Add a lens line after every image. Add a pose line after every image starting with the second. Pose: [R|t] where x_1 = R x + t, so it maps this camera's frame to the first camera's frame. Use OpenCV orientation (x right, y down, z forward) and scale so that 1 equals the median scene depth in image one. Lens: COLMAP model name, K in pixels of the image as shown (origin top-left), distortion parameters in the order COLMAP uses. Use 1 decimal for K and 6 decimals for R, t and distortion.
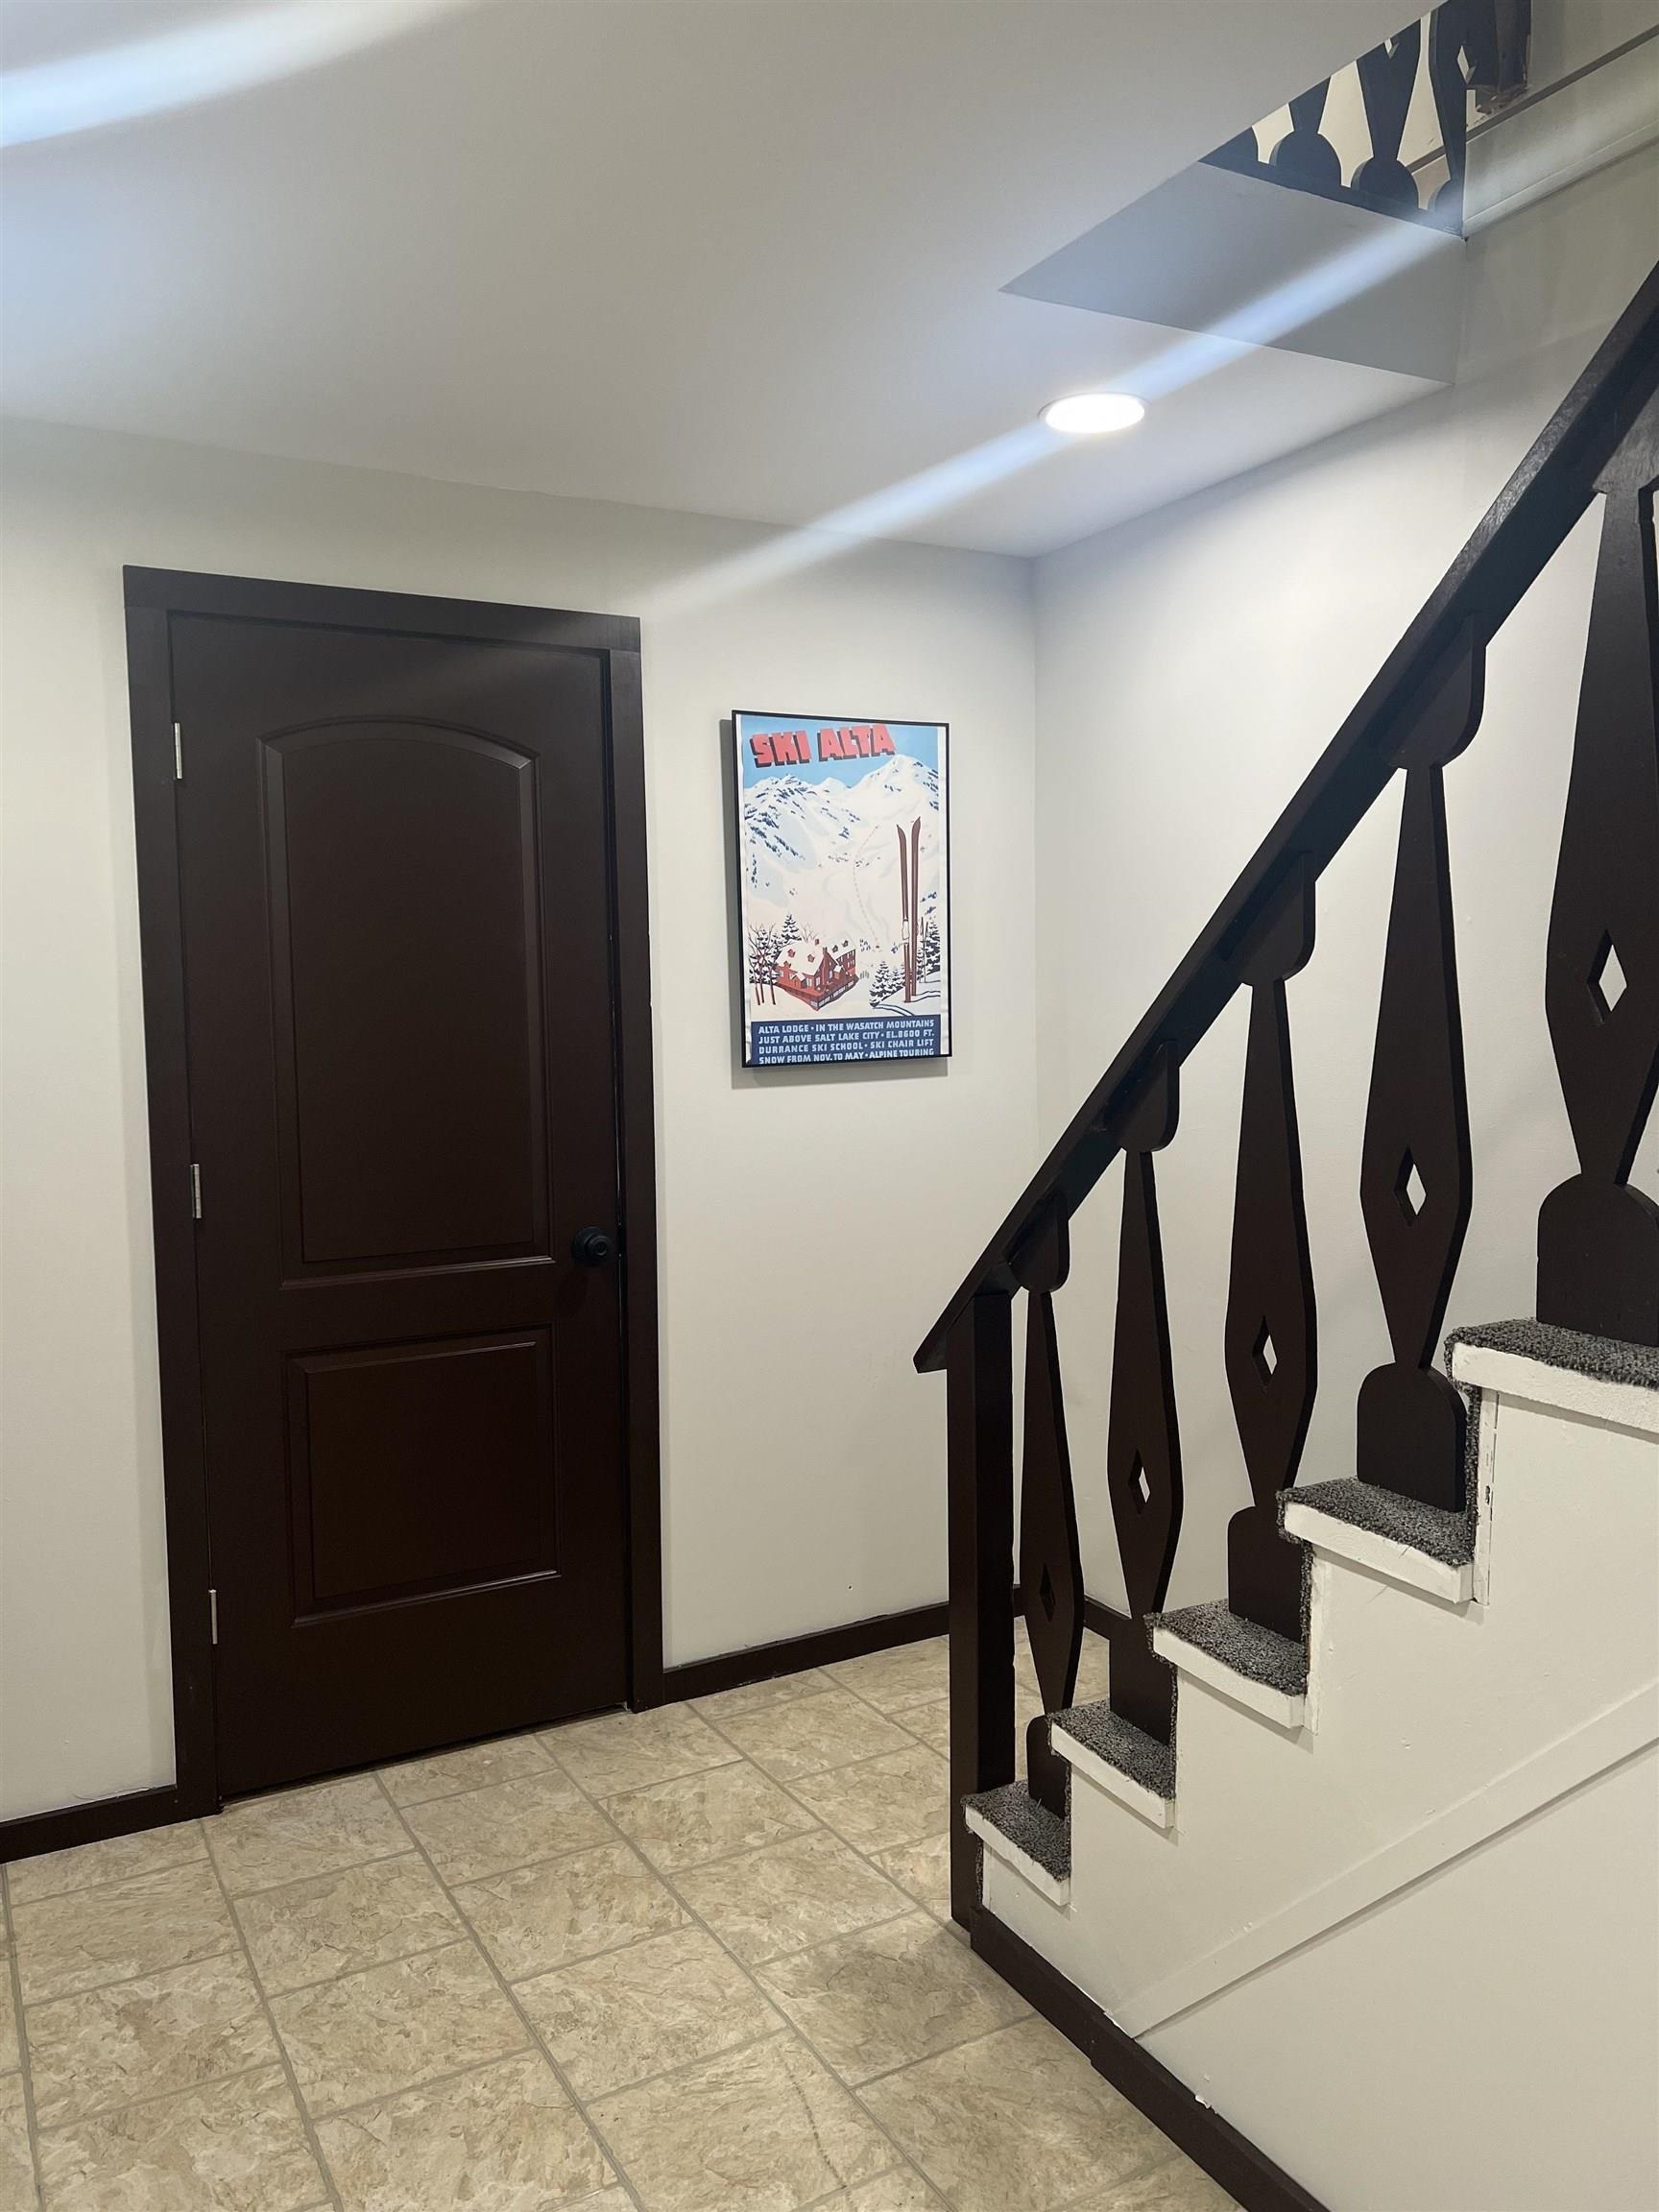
lens RADIAL K [[1683.6, 0, 833.0], [0, 1683.6, 1115.2], [0, 0, 1]] dist [0.092803, -0.013016]
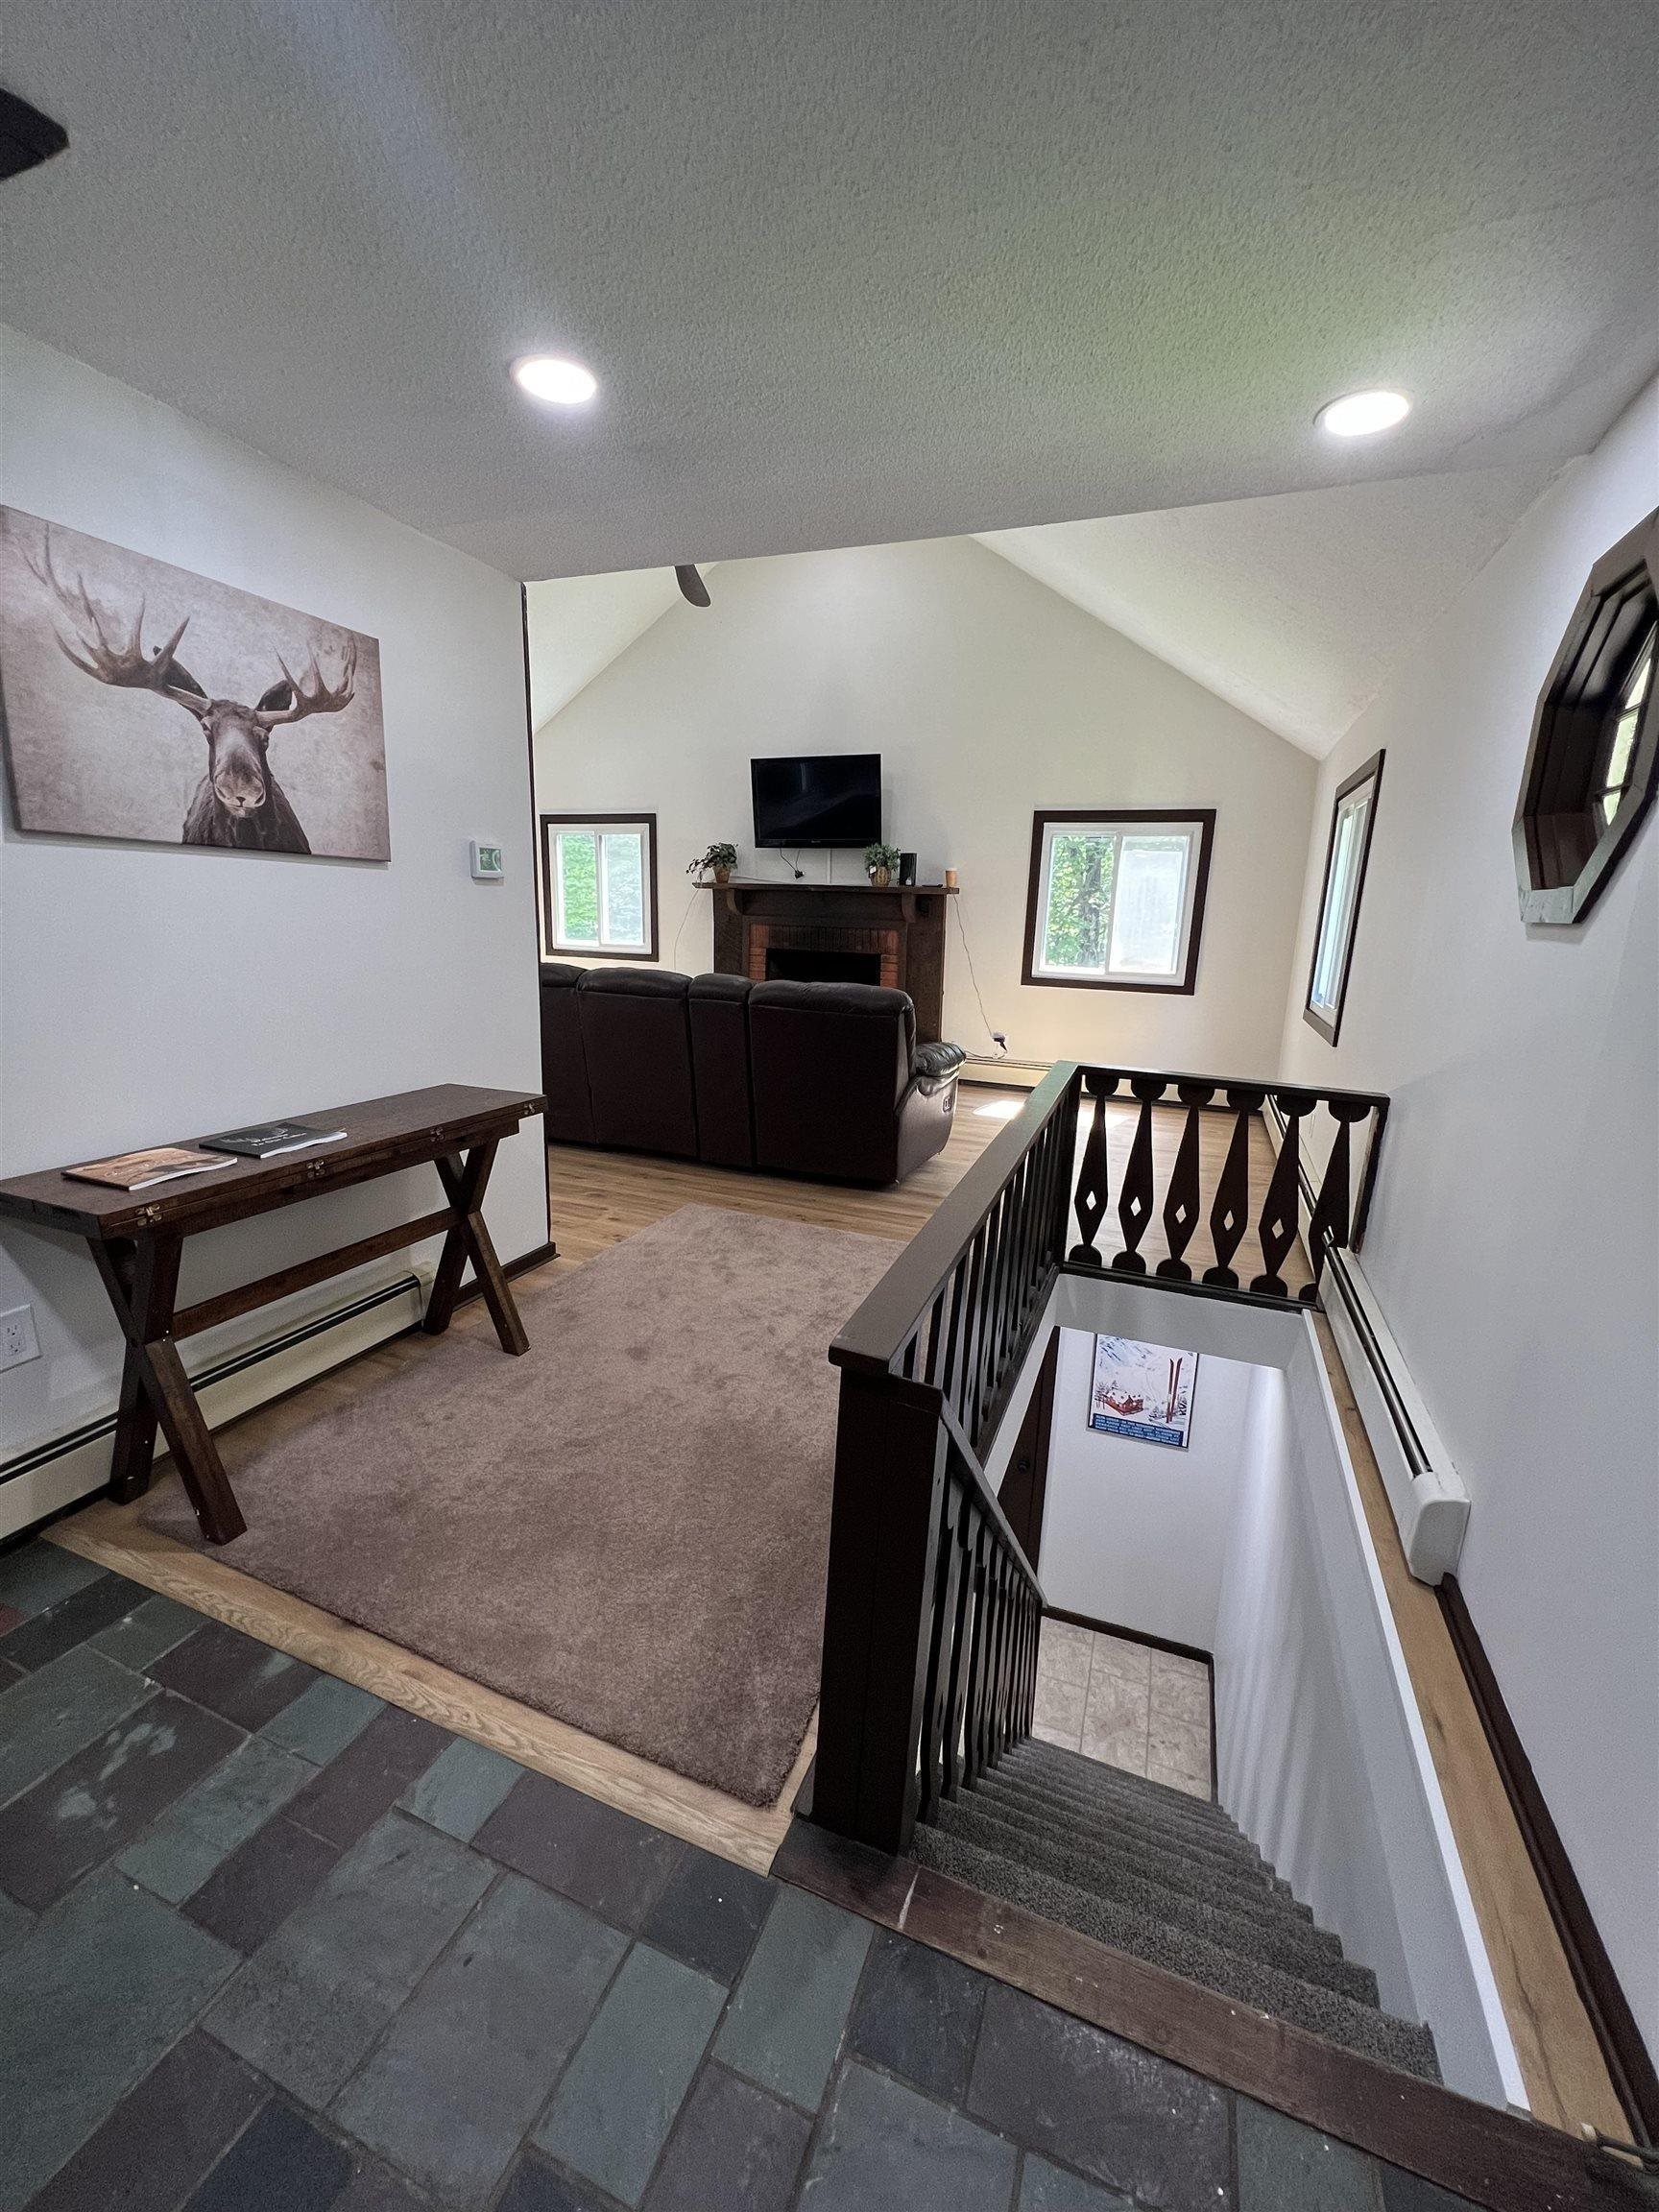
lens RADIAL K [[887.8, 0, 828.3], [0, 887.8, 1107.3], [0, 0, 1]] dist [0.000096, 0.000143]
pose [[0.638664, 0.204151, -0.741910, 0.622205], [-0.096950, 0.977829, 0.185611, -0.742056], [0.763354, -0.046615, 0.644296, -0.207184]]
